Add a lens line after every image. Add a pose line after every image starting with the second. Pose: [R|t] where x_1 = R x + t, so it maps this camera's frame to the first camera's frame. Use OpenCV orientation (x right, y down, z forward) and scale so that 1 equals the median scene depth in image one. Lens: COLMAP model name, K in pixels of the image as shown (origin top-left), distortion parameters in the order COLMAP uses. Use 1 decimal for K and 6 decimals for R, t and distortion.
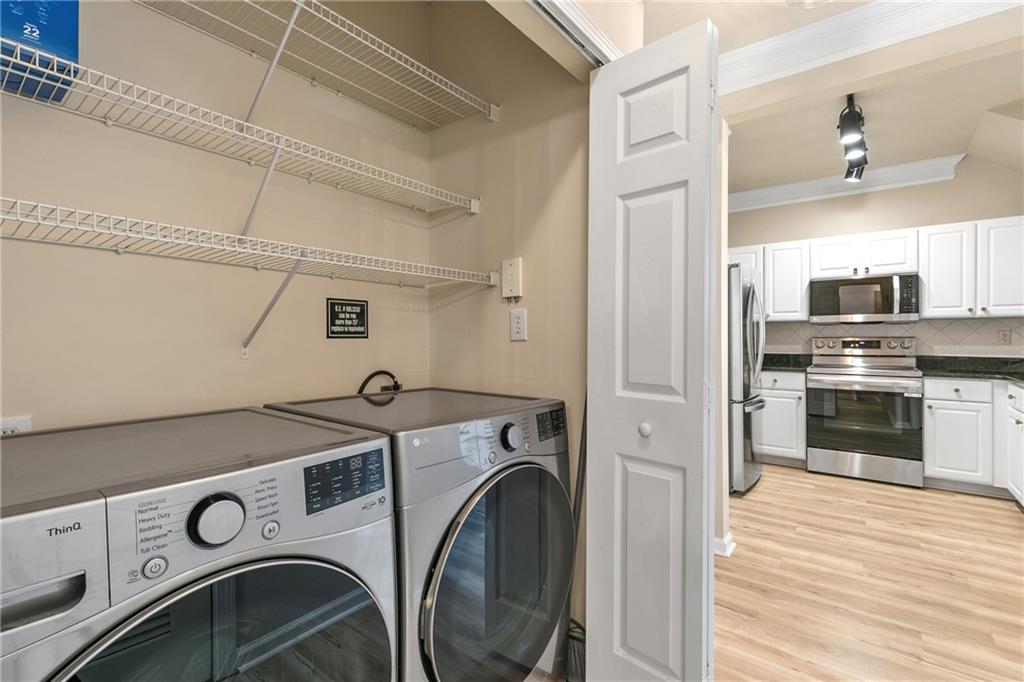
lens RADIAL K [[459.7, 0, 519.5], [0, 459.7, 336.9], [0, 0, 1]] dist [0.005989, -0.001506]
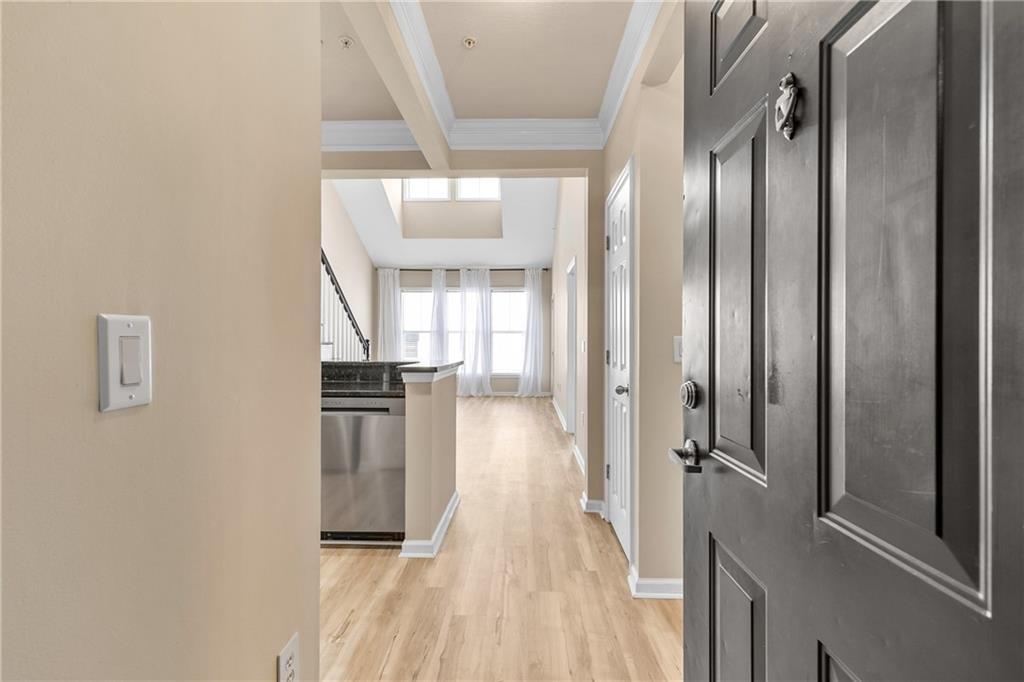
lens RADIAL K [[459.7, 0, 518.5], [0, 459.7, 343.4], [0, 0, 1]] dist [0.005989, -0.001506]
pose [[-0.596016, -0.005401, 0.802954, -0.038830], [-0.005906, 0.999980, 0.002342, 0.001545], [-0.802951, -0.003347, -0.596036, 0.742341]]
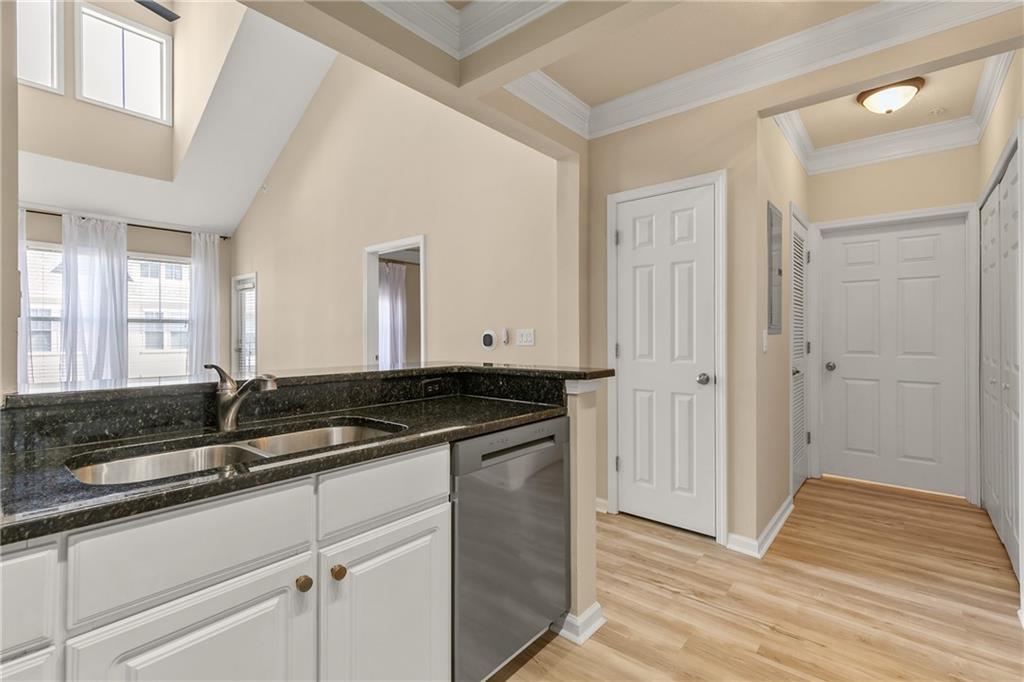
lens RADIAL K [[459.7, 0, 517.0], [0, 459.7, 335.5], [0, 0, 1]] dist [0.005989, -0.001506]
pose [[-0.999221, -0.000048, 0.039453, 0.640448], [-0.000124, 0.999998, -0.001925, 0.002467], [-0.039453, -0.001928, -0.999220, 0.949348]]
